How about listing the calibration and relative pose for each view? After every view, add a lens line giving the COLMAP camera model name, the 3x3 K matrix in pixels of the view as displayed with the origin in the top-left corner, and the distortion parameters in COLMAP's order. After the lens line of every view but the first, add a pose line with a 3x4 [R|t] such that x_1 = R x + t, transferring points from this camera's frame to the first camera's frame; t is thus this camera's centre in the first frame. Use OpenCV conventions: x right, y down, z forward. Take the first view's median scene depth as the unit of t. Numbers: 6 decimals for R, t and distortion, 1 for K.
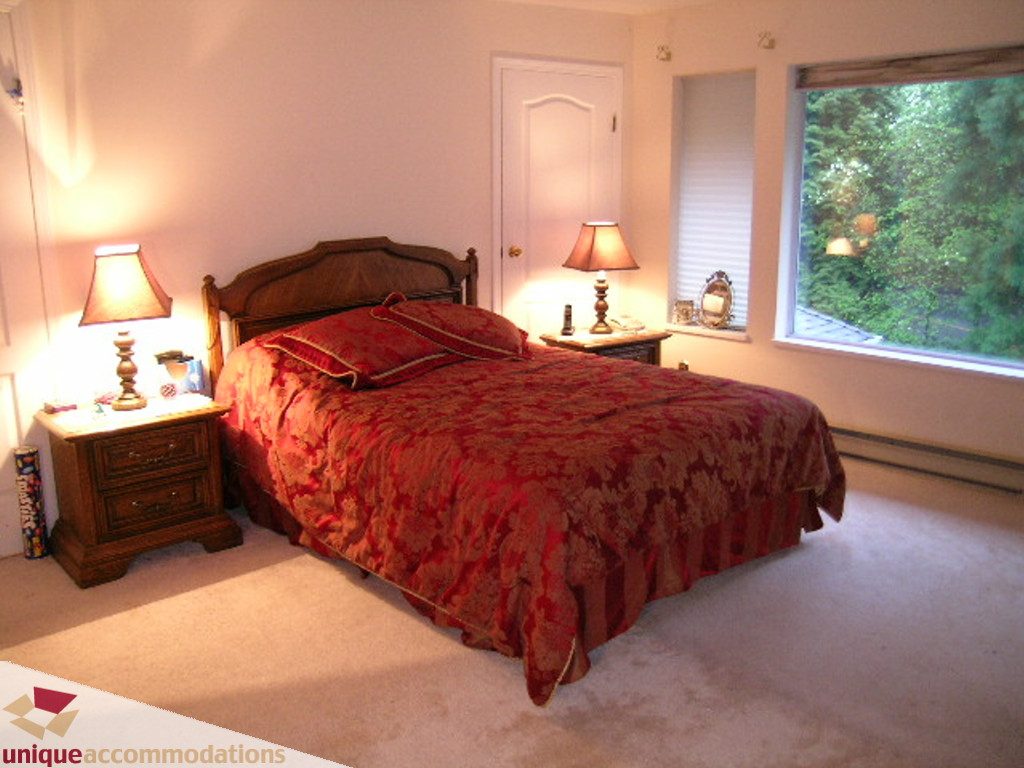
lens RADIAL K [[851.2, 0, 521.4], [0, 851.2, 375.1], [0, 0, 1]] dist [-0.141674, 0.118857]
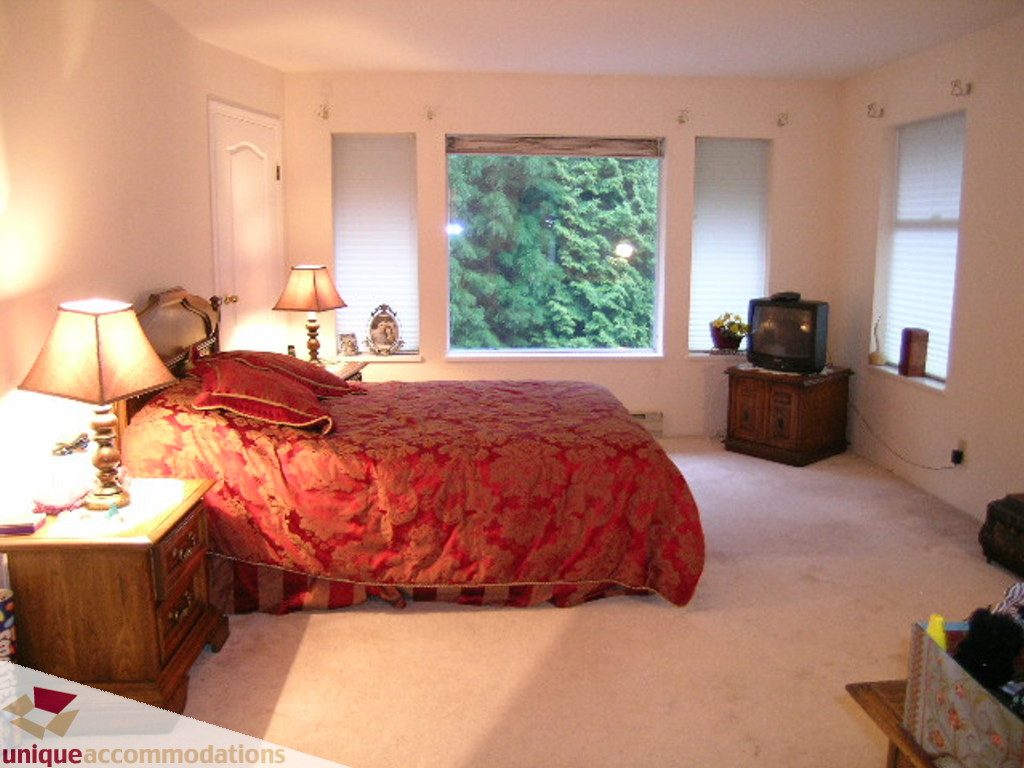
lens RADIAL K [[851.2, 0, 521.4], [0, 851.2, 375.1], [0, 0, 1]] dist [-0.141674, 0.118857]
pose [[0.638575, -0.121257, 0.759947, -0.792278], [0.159748, 0.986884, 0.023233, -0.037965], [-0.752797, 0.106564, 0.649570, 0.177845]]
